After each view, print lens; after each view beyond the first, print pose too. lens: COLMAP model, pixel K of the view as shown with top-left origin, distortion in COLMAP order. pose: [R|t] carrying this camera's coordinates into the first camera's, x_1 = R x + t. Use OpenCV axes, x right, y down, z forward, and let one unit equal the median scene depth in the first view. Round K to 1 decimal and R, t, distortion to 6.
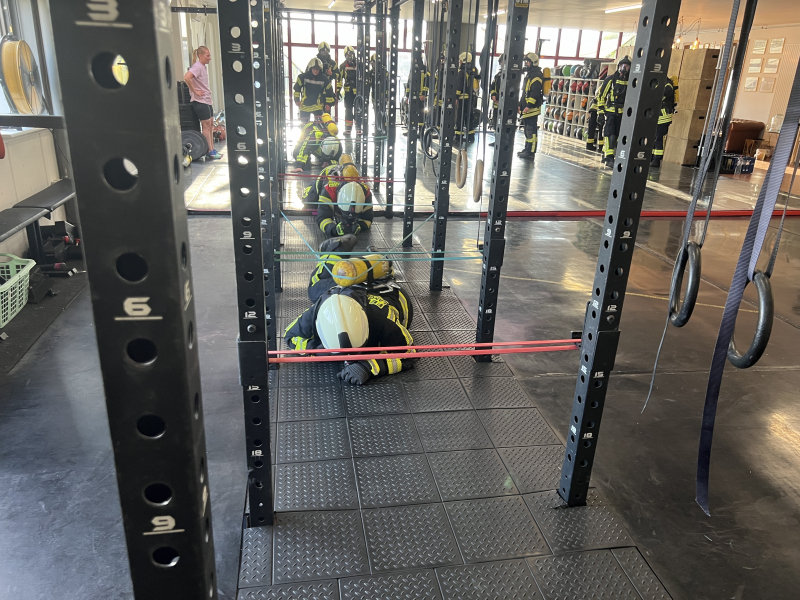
lens RADIAL K [[600.3, 0, 410.2], [0, 600.3, 297.9], [0, 0, 1]] dist [0.057484, -0.068063]
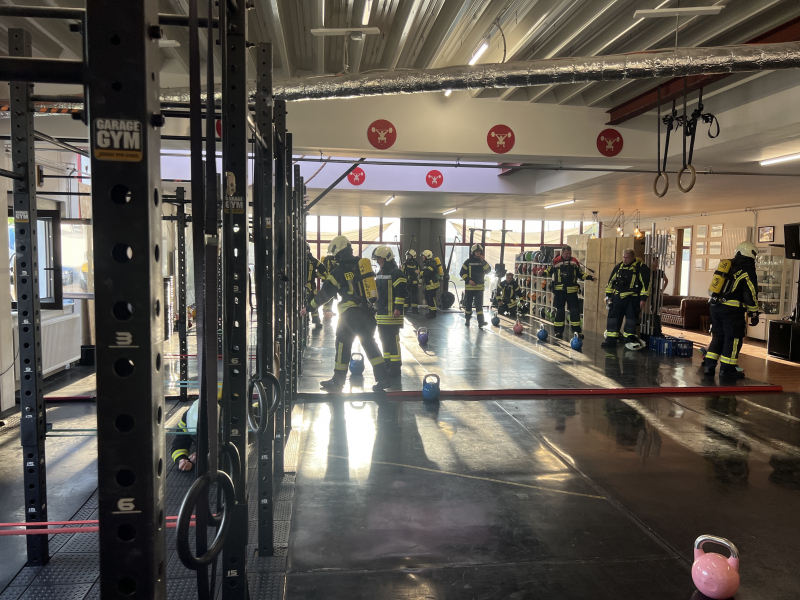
lens RADIAL K [[600.3, 0, 401.6], [0, 600.3, 305.6], [0, 0, 1]] dist [0.057484, -0.068063]
pose [[0.998633, -0.023430, -0.046722, 0.292690], [0.009763, 0.961787, -0.273626, -0.002497], [0.051348, 0.272796, 0.960701, -0.053054]]
